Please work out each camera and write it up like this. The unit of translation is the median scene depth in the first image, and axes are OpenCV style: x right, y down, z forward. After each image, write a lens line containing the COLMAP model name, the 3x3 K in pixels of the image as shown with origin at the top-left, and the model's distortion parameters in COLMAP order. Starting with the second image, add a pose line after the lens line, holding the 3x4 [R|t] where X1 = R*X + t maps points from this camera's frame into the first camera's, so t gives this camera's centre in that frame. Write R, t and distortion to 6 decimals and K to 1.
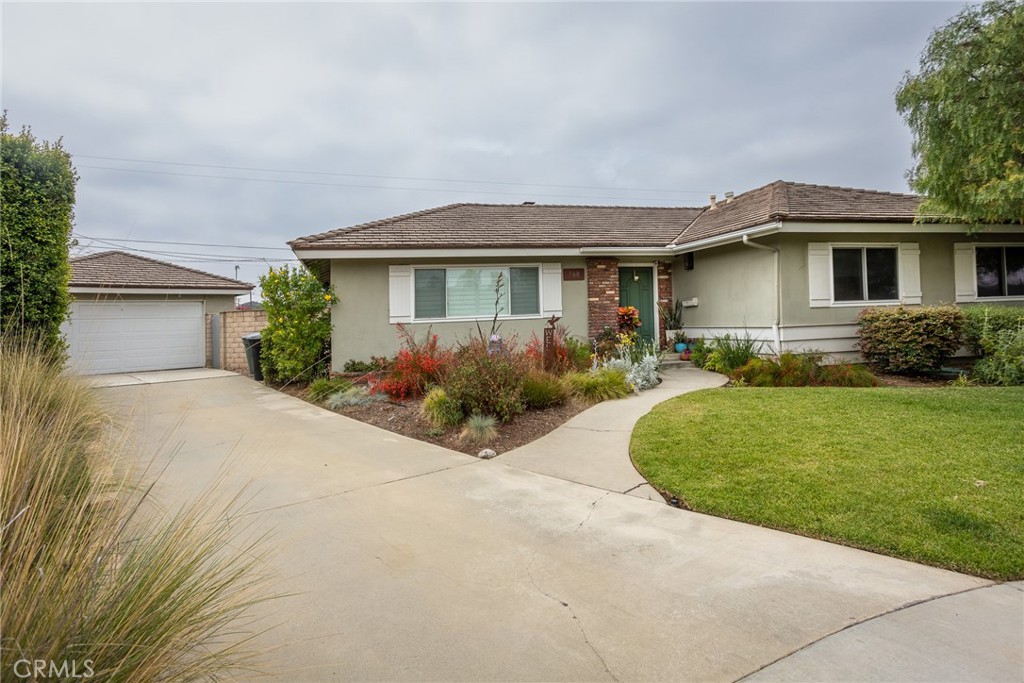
lens RADIAL K [[508.4, 0, 502.4], [0, 508.4, 345.6], [0, 0, 1]] dist [-0.044643, 0.015354]
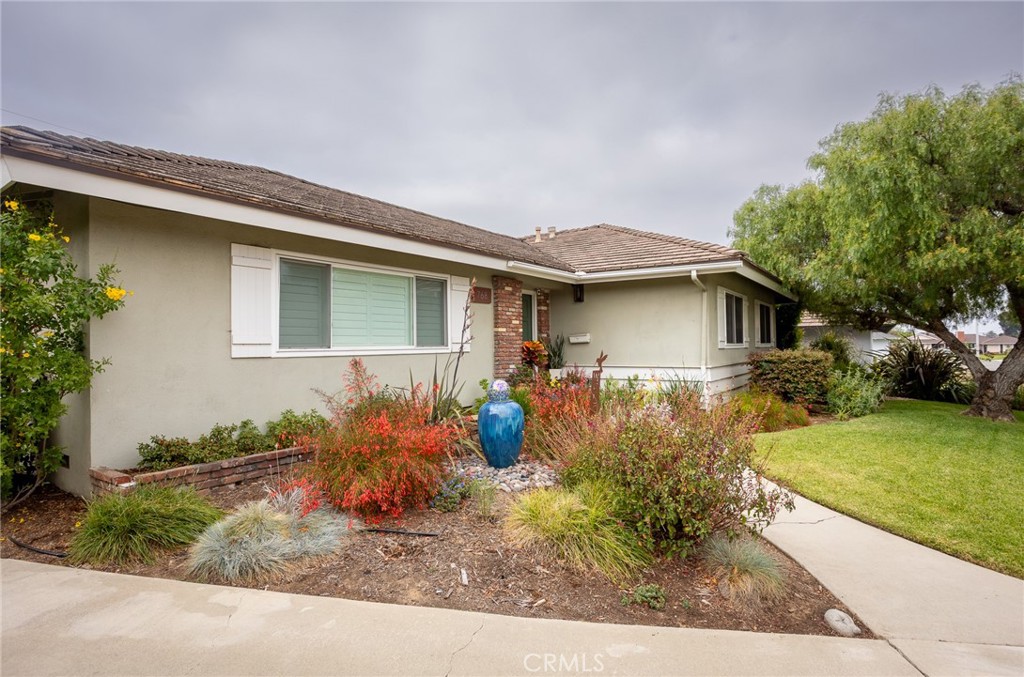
lens RADIAL K [[516.0, 0, 548.7], [0, 516.0, 349.0], [0, 0, 1]] dist [-0.018292, -0.000058]
pose [[0.755652, 0.026657, 0.654431, -0.283696], [0.012722, 0.998386, -0.055356, -0.017409], [-0.654850, 0.050155, 0.754093, 0.365601]]
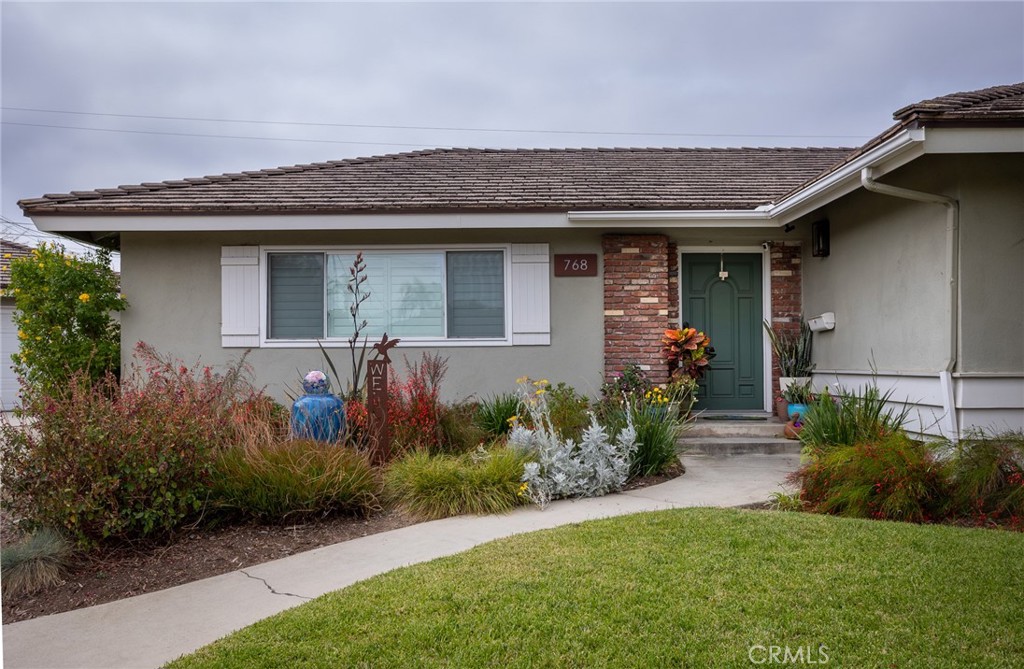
lens RADIAL K [[764.9, 0, 517.4], [0, 764.9, 366.0], [0, 0, 1]] dist [-0.006539, 0.002724]
pose [[0.969210, 0.032912, -0.244028, 0.282116], [-0.041569, 0.998673, -0.030409, -0.008397], [0.242703, 0.039617, 0.969291, 0.217228]]
